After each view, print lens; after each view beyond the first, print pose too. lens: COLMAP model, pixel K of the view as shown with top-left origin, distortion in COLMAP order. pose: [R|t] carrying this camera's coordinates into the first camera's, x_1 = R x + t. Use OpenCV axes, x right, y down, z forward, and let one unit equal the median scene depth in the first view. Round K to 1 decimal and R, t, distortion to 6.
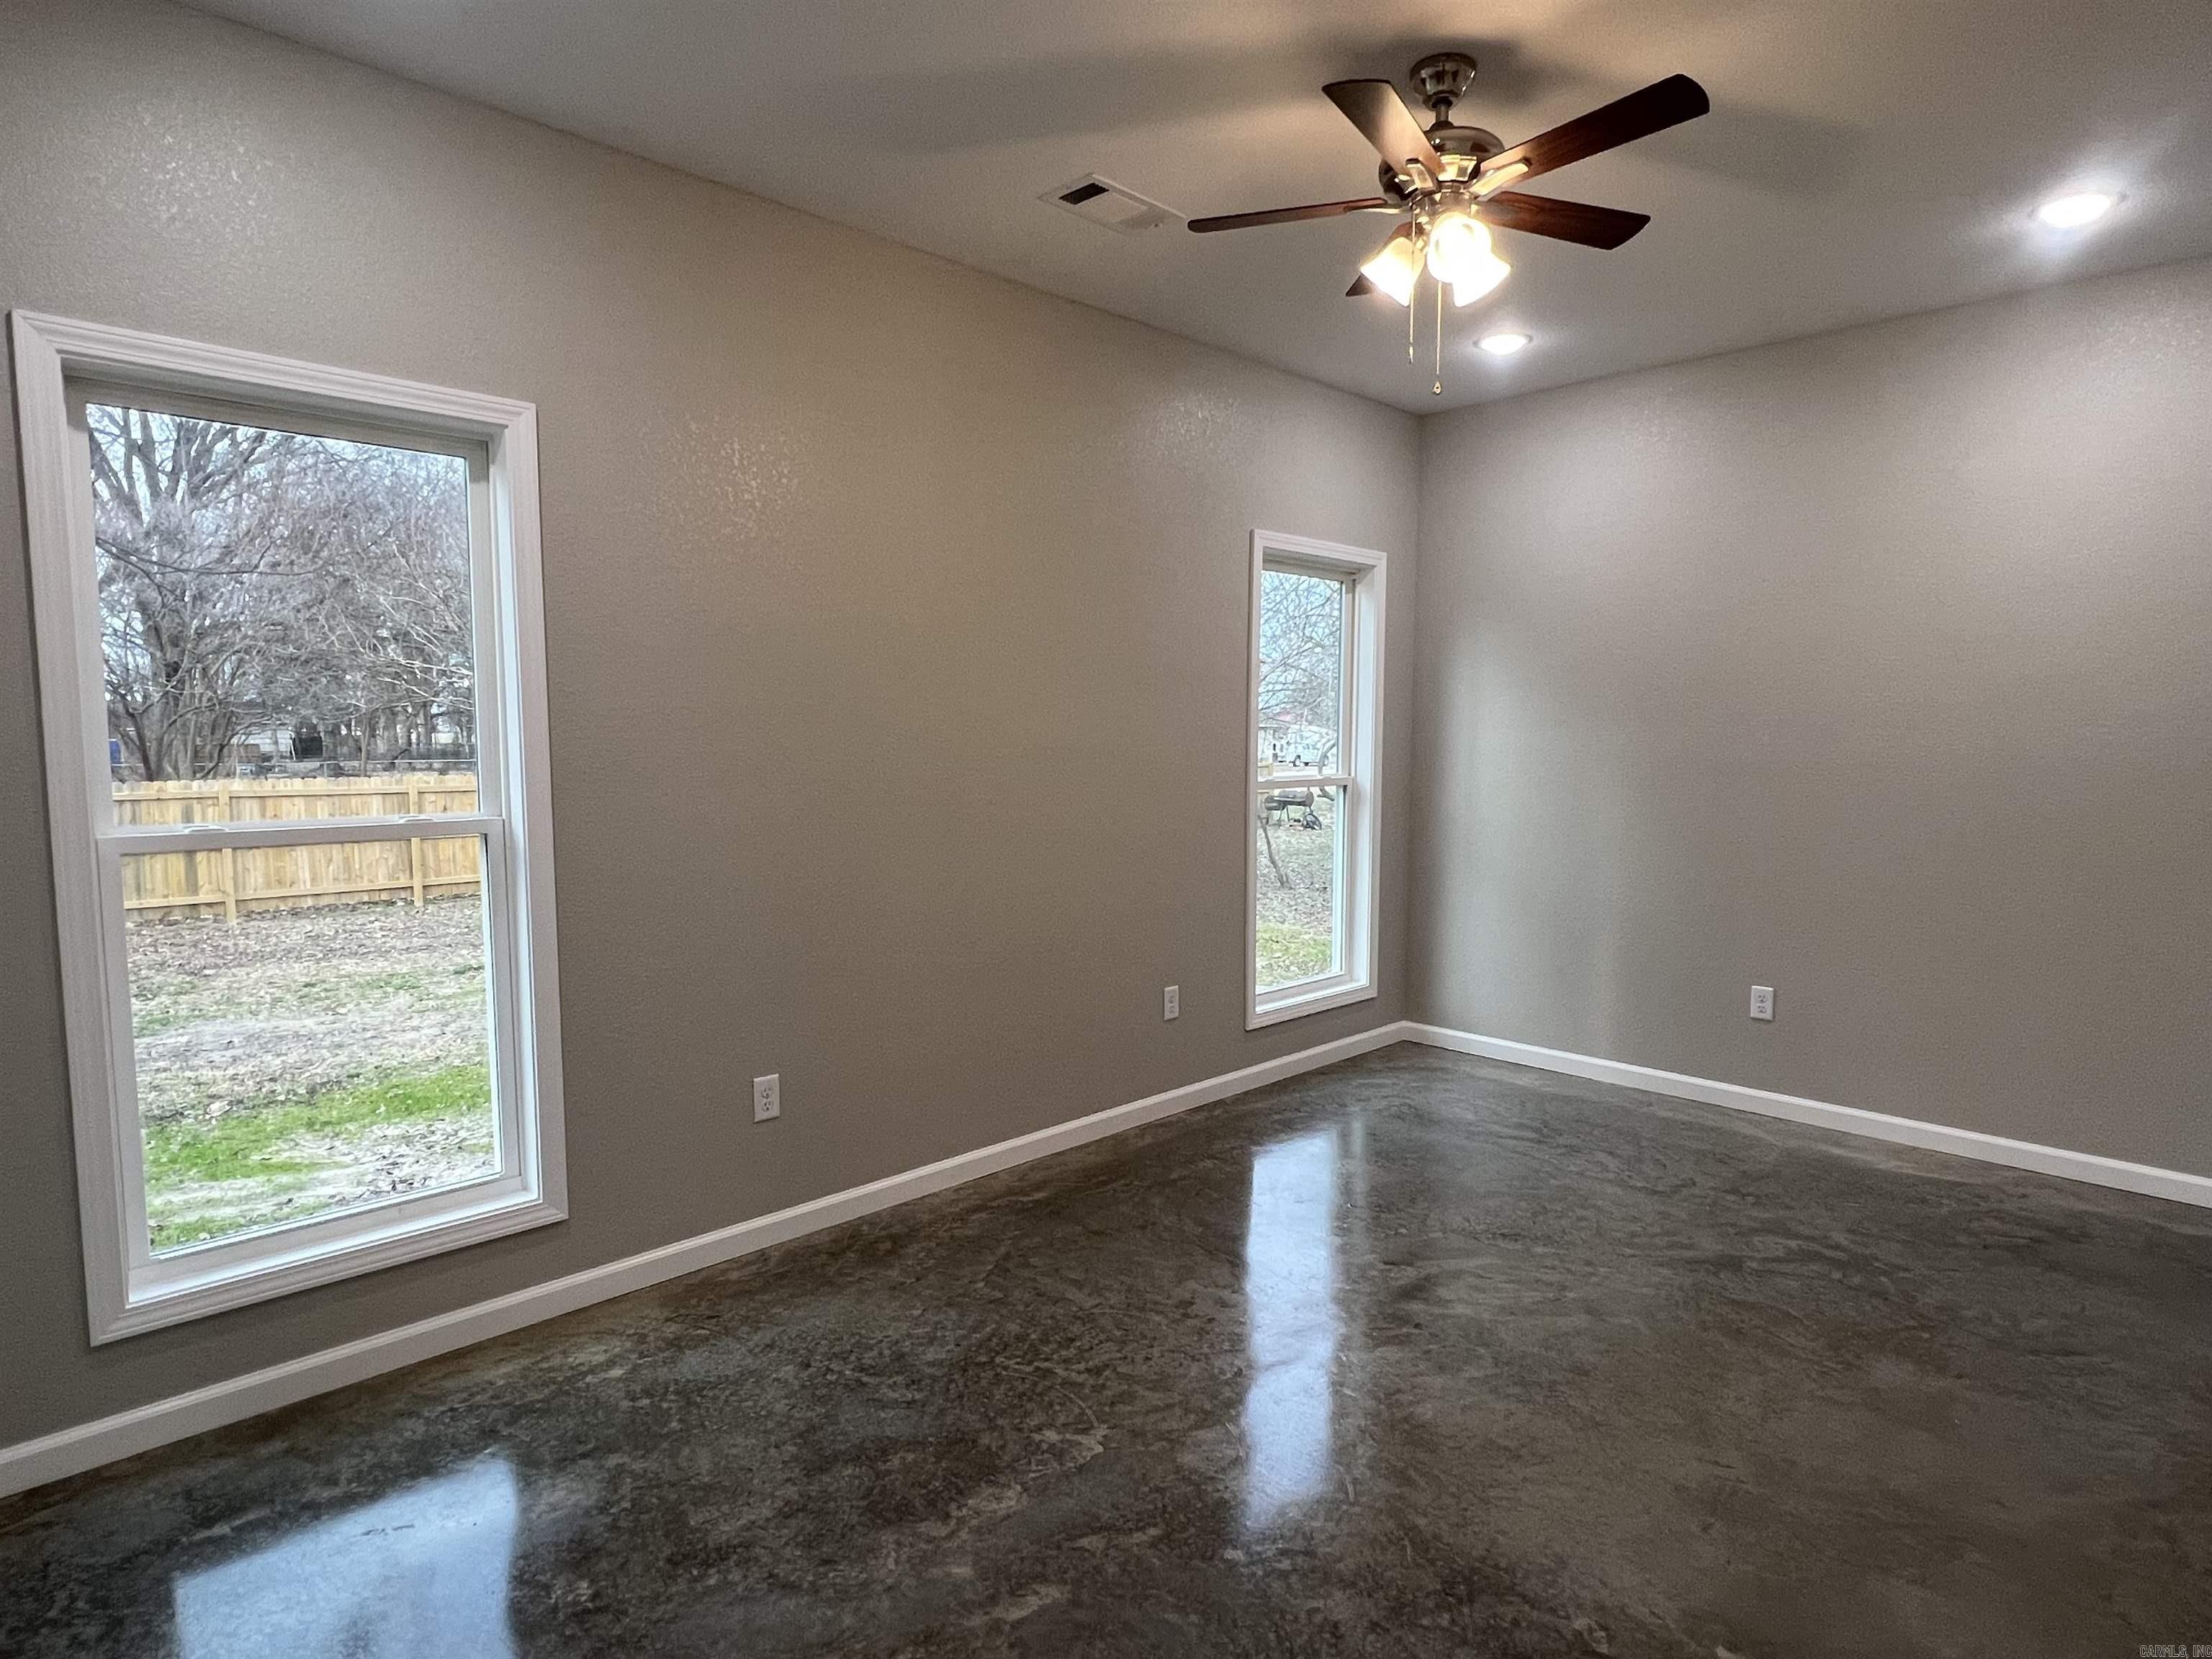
lens RADIAL K [[1207.2, 0, 1106.4], [0, 1207.2, 831.3], [0, 0, 1]] dist [-0.000806, 0.000011]
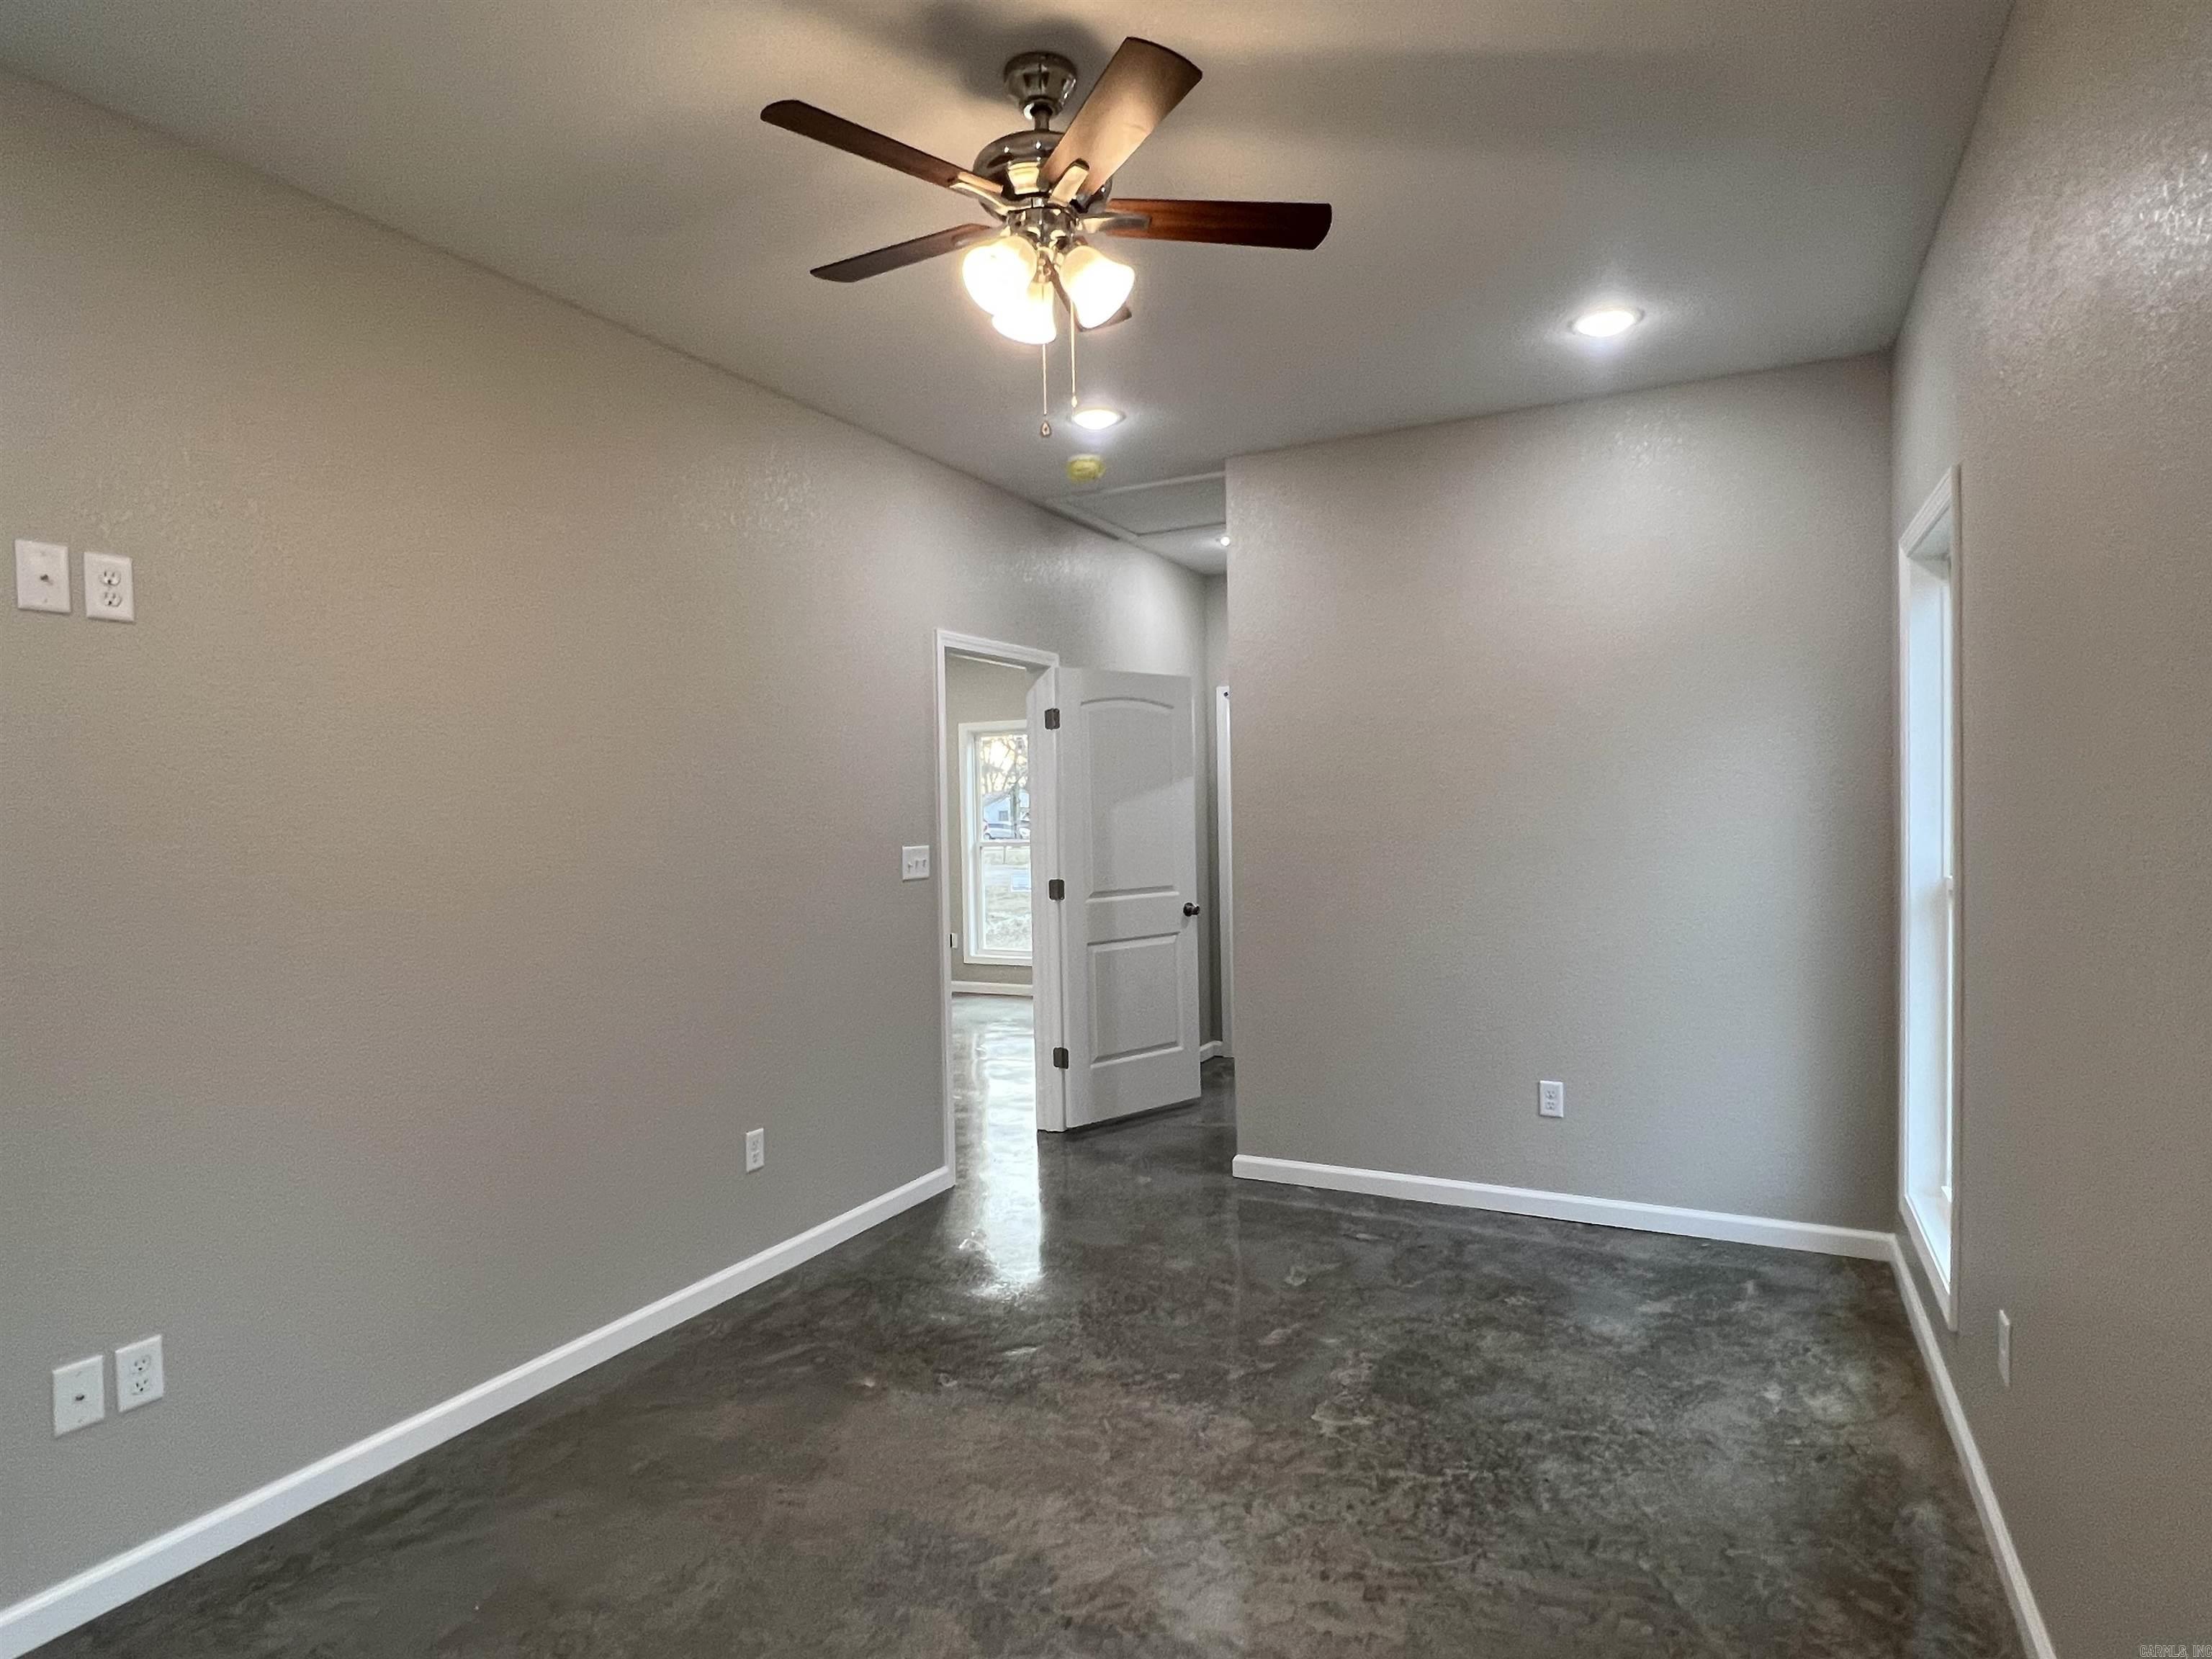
lens RADIAL K [[1207.2, 0, 1105.6], [0, 1207.2, 832.8], [0, 0, 1]] dist [-0.000806, 0.000011]
pose [[-0.947728, 0.022997, -0.318248, 0.547971], [-0.007655, 0.995474, 0.094728, -0.170287], [0.318986, 0.092213, -0.943263, 1.979456]]
